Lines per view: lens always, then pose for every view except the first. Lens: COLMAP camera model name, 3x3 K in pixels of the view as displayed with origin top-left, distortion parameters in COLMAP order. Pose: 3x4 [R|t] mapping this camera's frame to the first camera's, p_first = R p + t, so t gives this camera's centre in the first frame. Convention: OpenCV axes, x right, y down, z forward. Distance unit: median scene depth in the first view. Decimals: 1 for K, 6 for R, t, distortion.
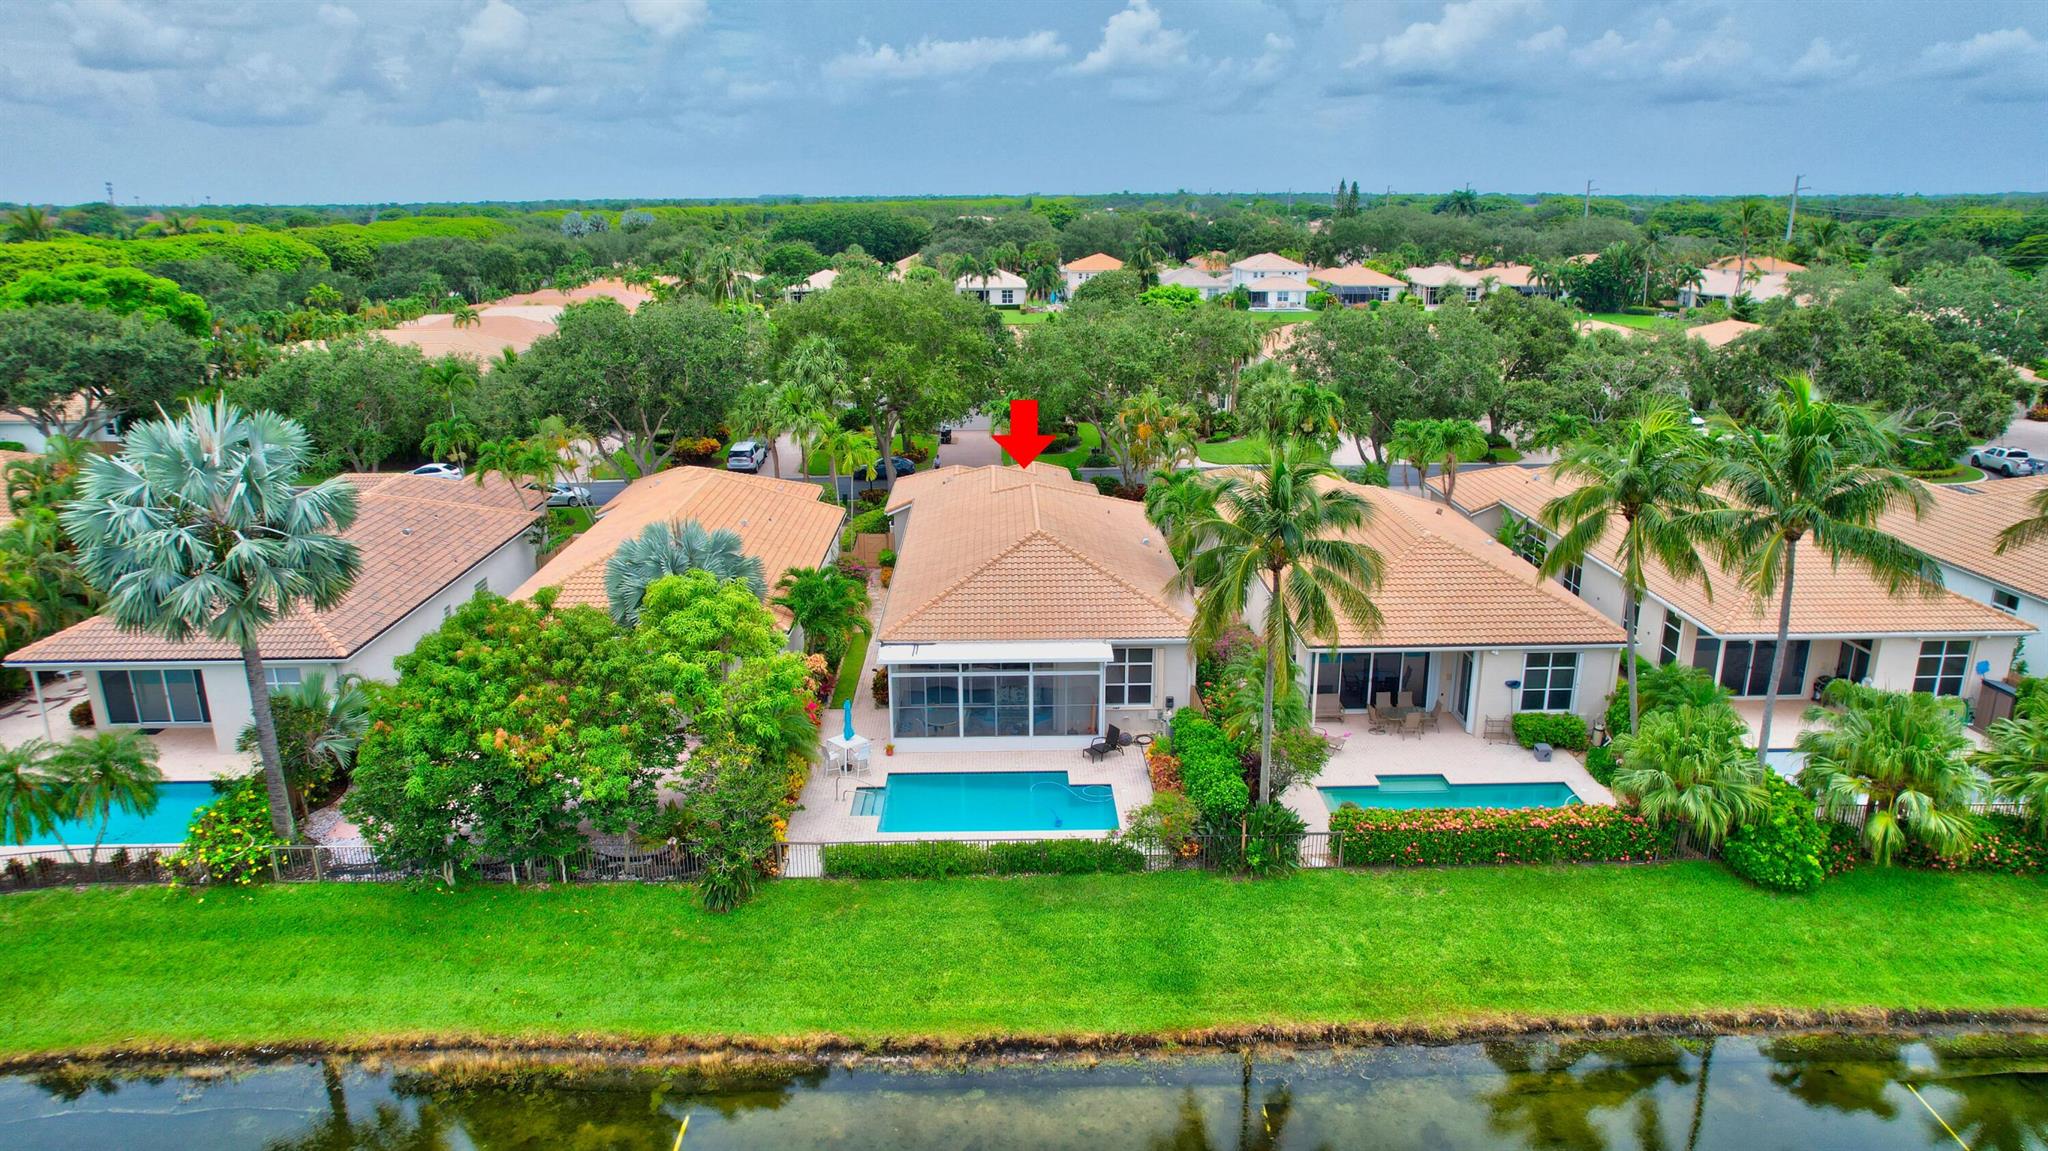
lens RADIAL K [[1300.3, 0, 1024.0], [0, 1300.3, 575.5], [0, 0, 1]] dist [-0.079167, 0.056126]
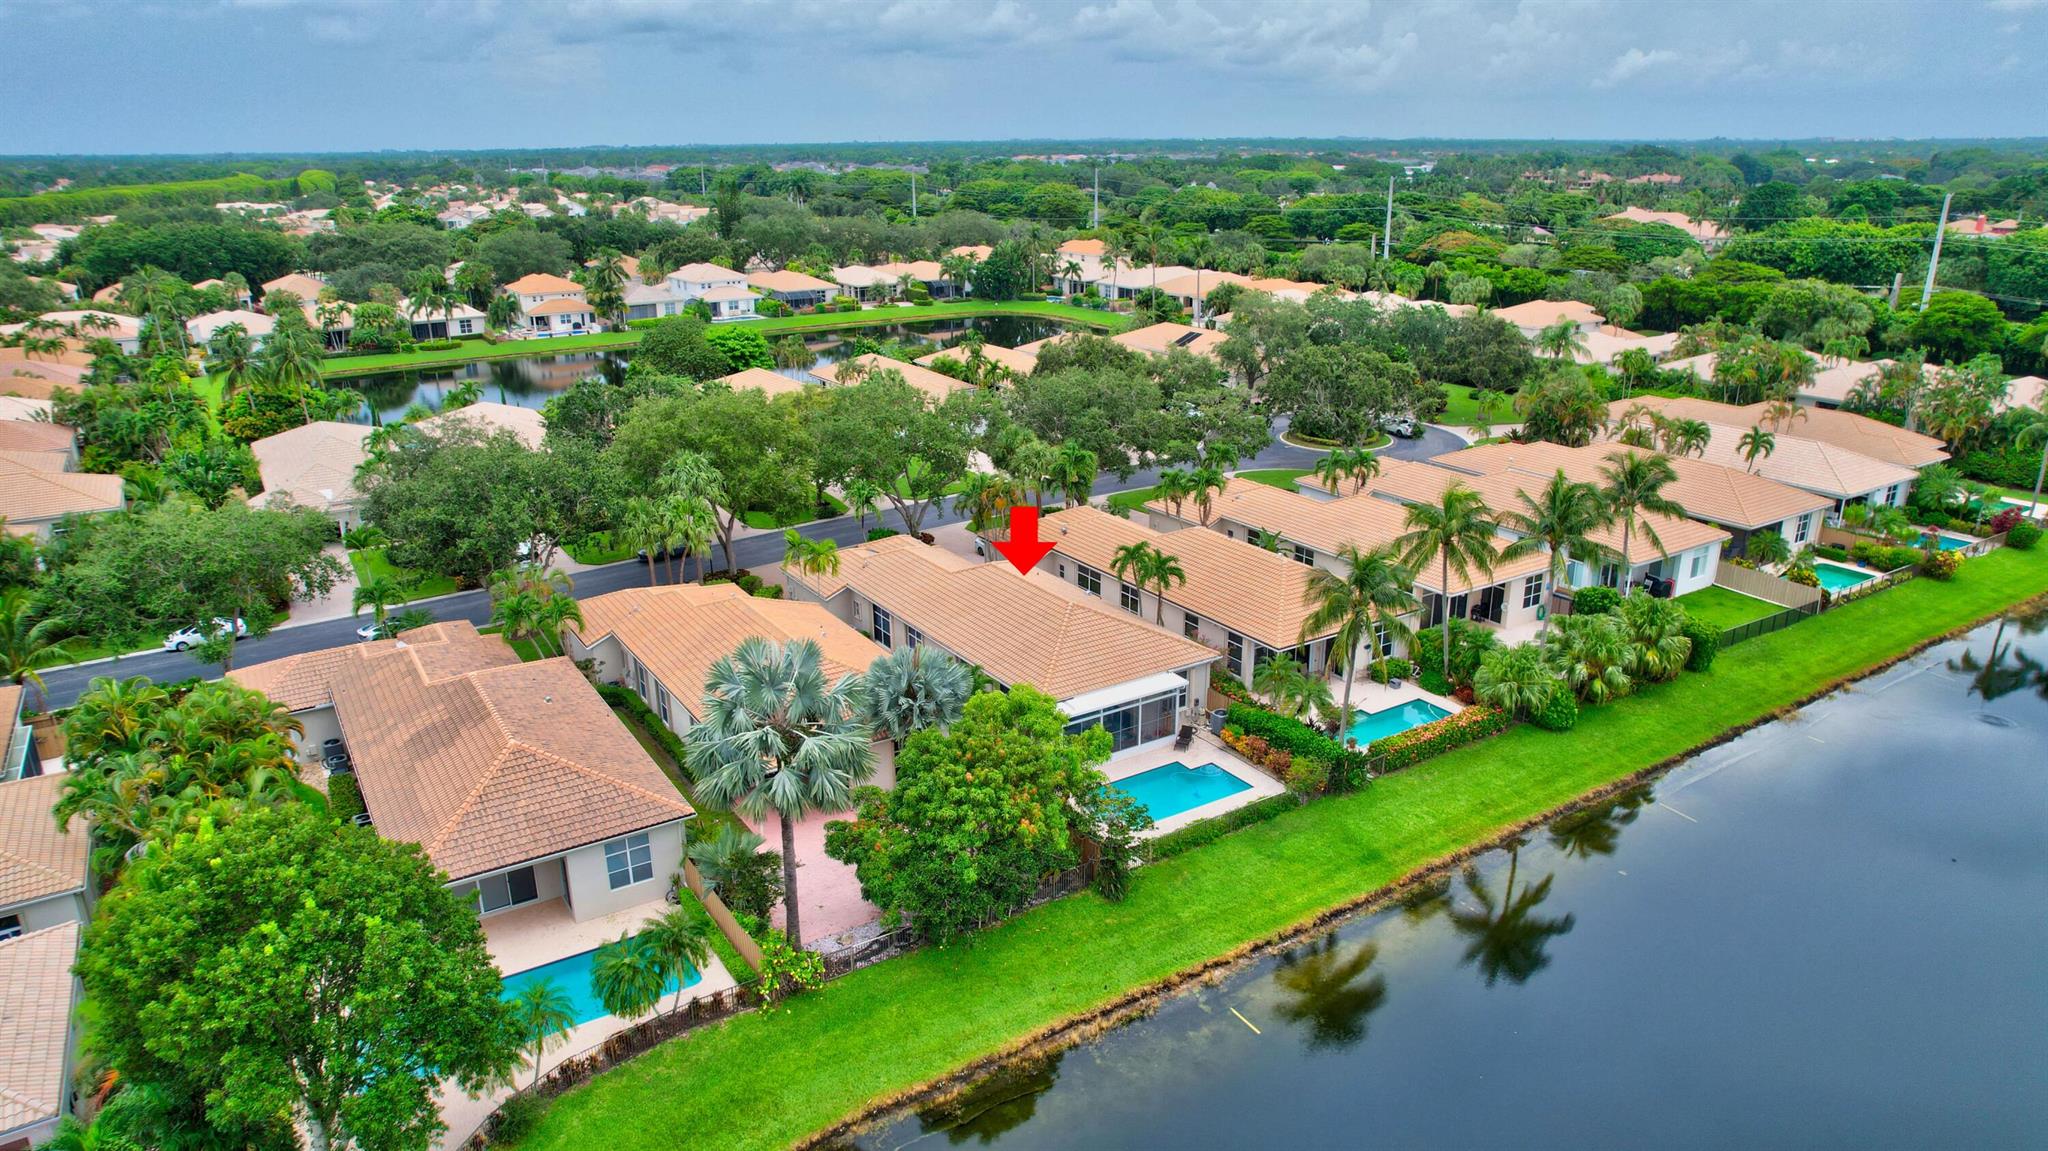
lens RADIAL K [[1300.3, 0, 1024.0], [0, 1300.3, 575.5], [0, 0, 1]] dist [-0.079167, 0.056126]
pose [[0.850180, -0.167572, 0.499113, -0.867083], [0.149511, 0.985812, 0.076302, -0.212801], [-0.504818, 0.009752, 0.863171, -0.225017]]
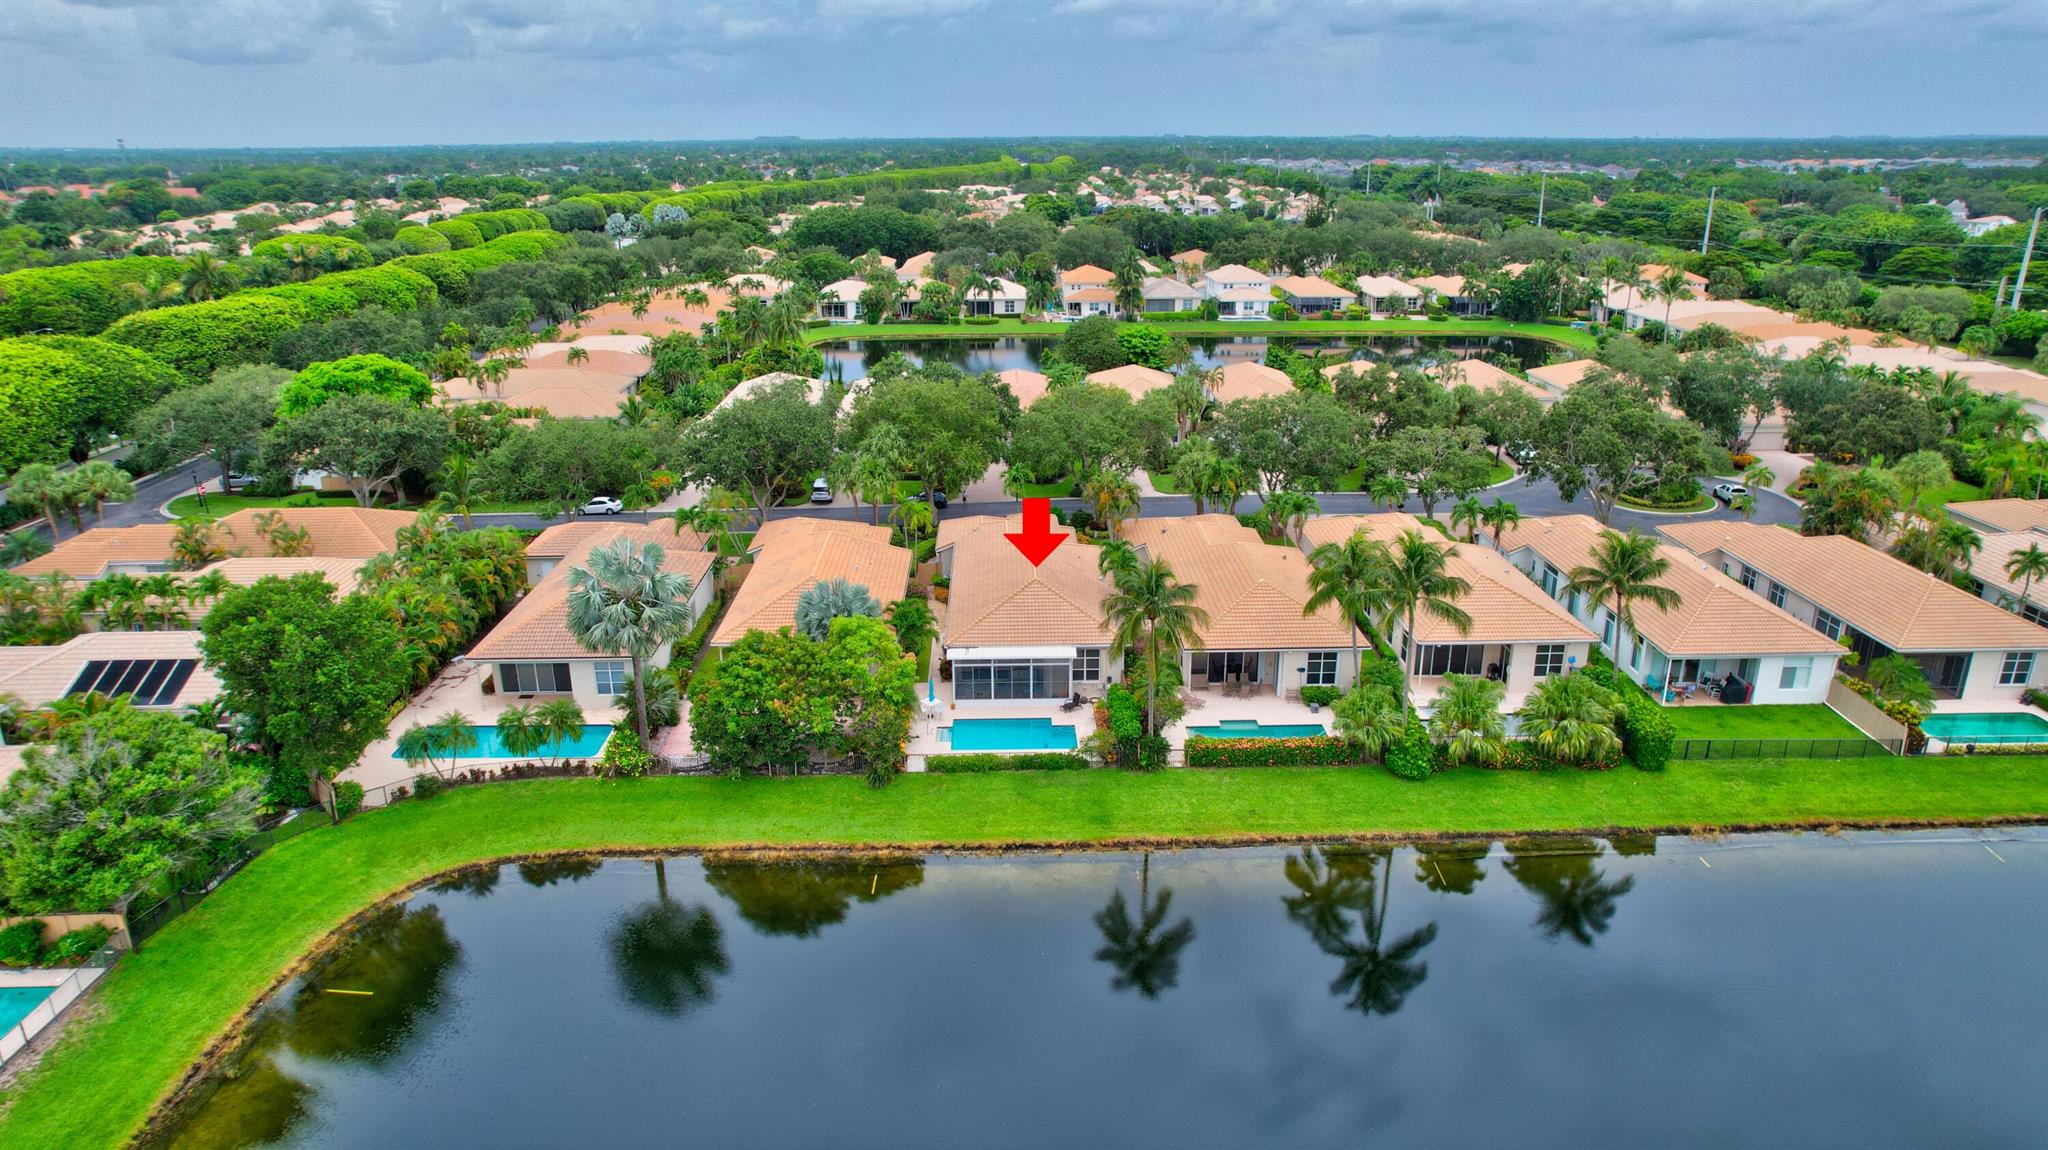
lens RADIAL K [[1300.3, 0, 1024.0], [0, 1300.3, 575.0], [0, 0, 1]] dist [-0.079167, 0.056126]
pose [[0.999999, -0.000783, 0.000863, -0.006621], [0.000745, 0.999080, 0.042872, -0.133464], [-0.000895, -0.042872, 0.999080, -0.848308]]
